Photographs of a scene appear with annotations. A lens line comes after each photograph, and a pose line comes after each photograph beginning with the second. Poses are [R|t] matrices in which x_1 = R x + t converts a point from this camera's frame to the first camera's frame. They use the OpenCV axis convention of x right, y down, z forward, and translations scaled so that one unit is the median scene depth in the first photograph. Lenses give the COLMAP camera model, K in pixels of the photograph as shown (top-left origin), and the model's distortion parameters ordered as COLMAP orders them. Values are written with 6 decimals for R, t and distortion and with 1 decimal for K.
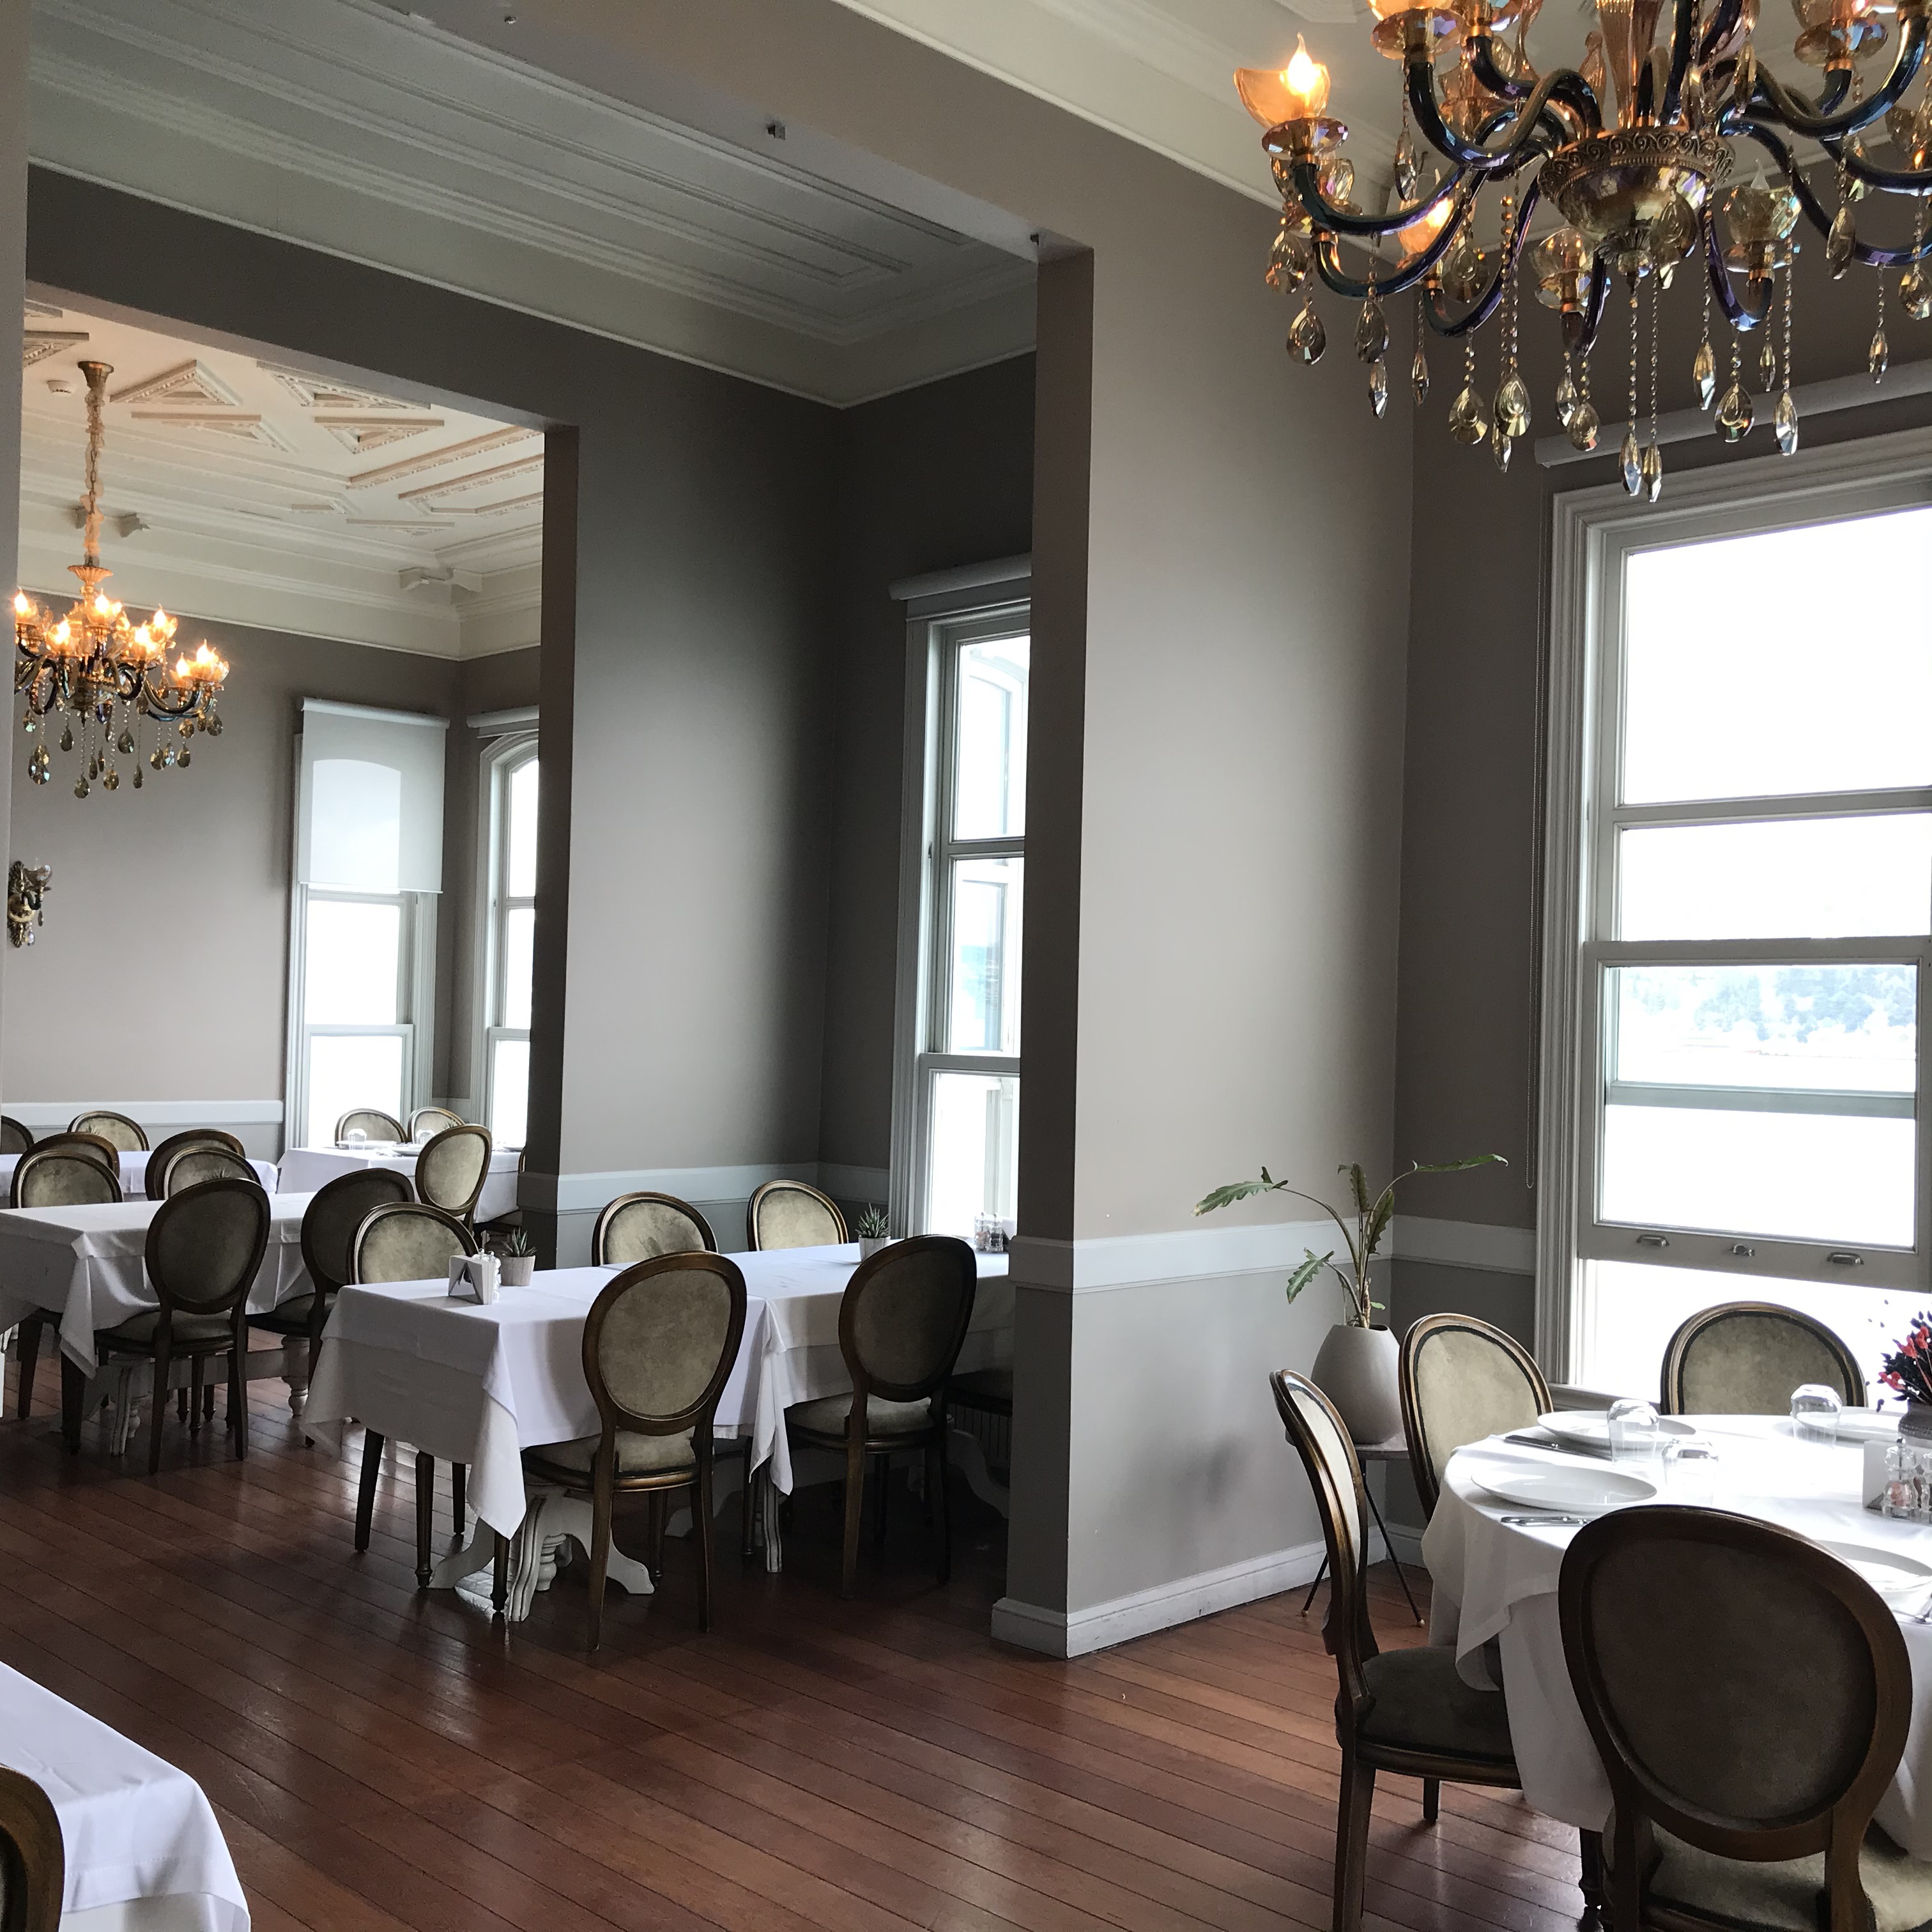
lens RADIAL K [[2108.7, 0, 963.6], [0, 2108.7, 959.8], [0, 0, 1]] dist [0.085647, -0.145854]
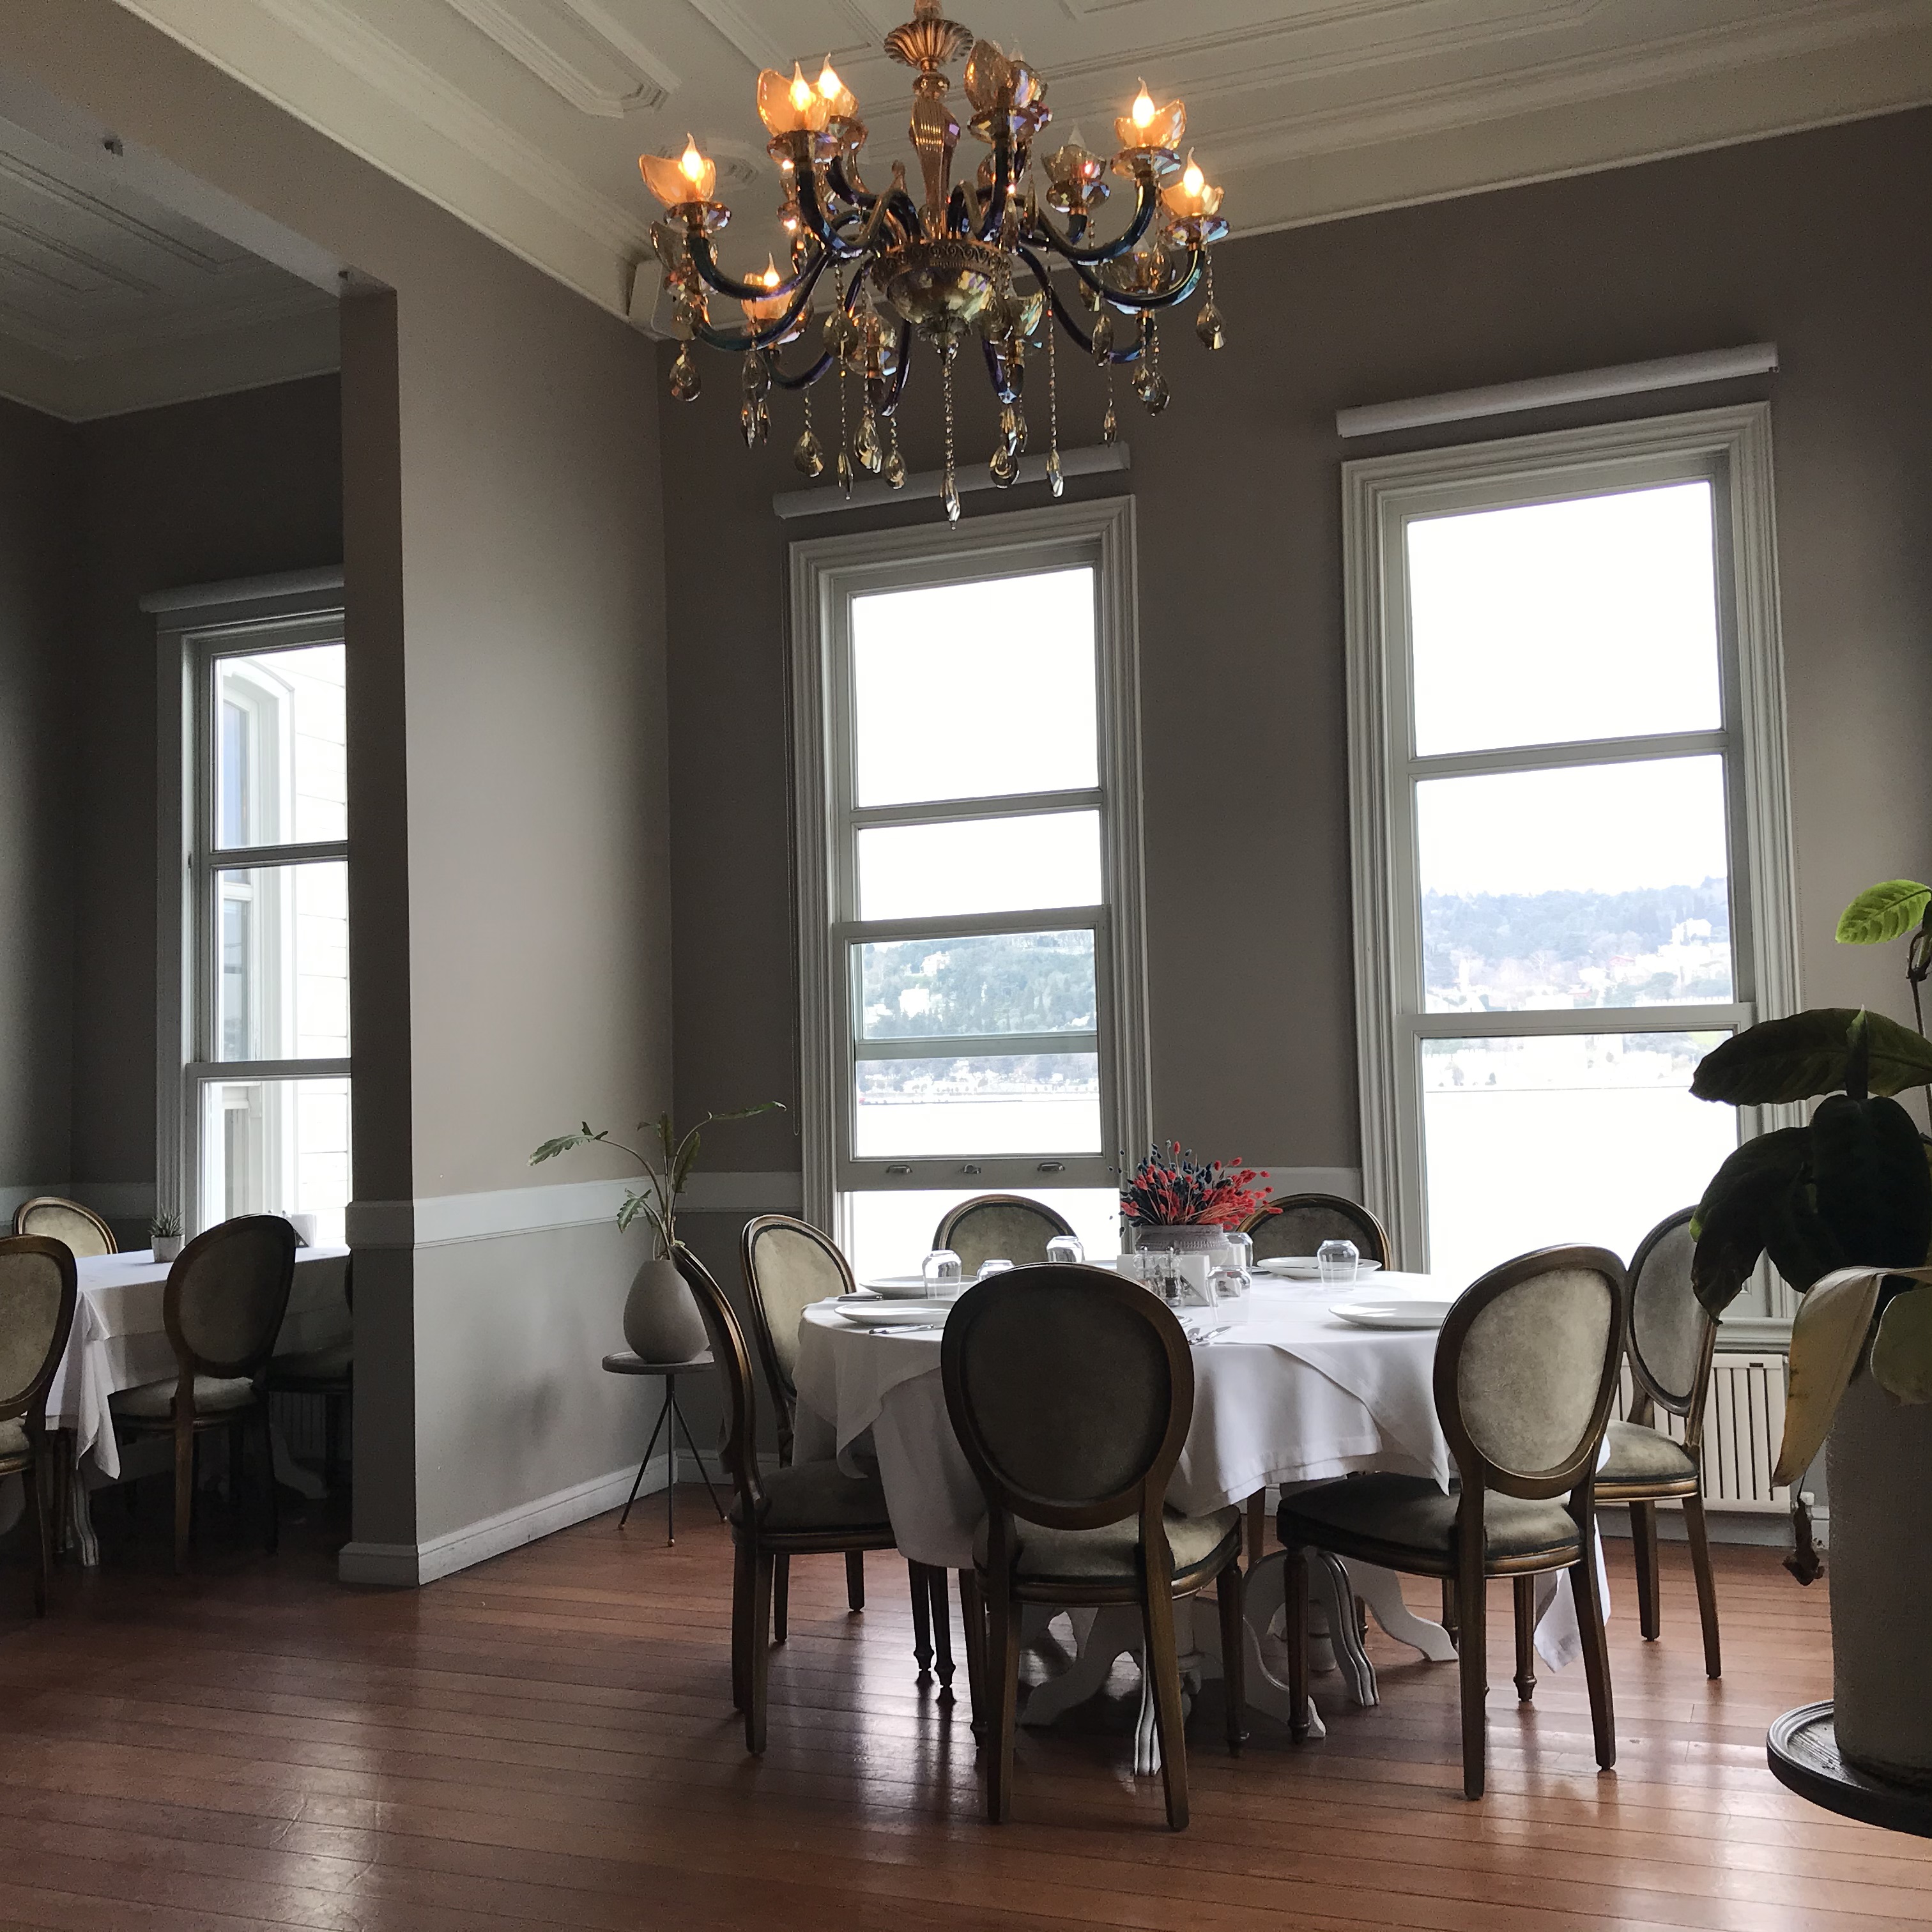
lens RADIAL K [[2108.7, 0, 963.6], [0, 2108.7, 959.8], [0, 0, 1]] dist [0.085647, -0.145854]
pose [[0.916010, -0.024078, 0.400432, -0.117876], [0.037967, 0.998920, -0.026786, 0.049646], [-0.399355, 0.039739, 0.915935, -0.104414]]
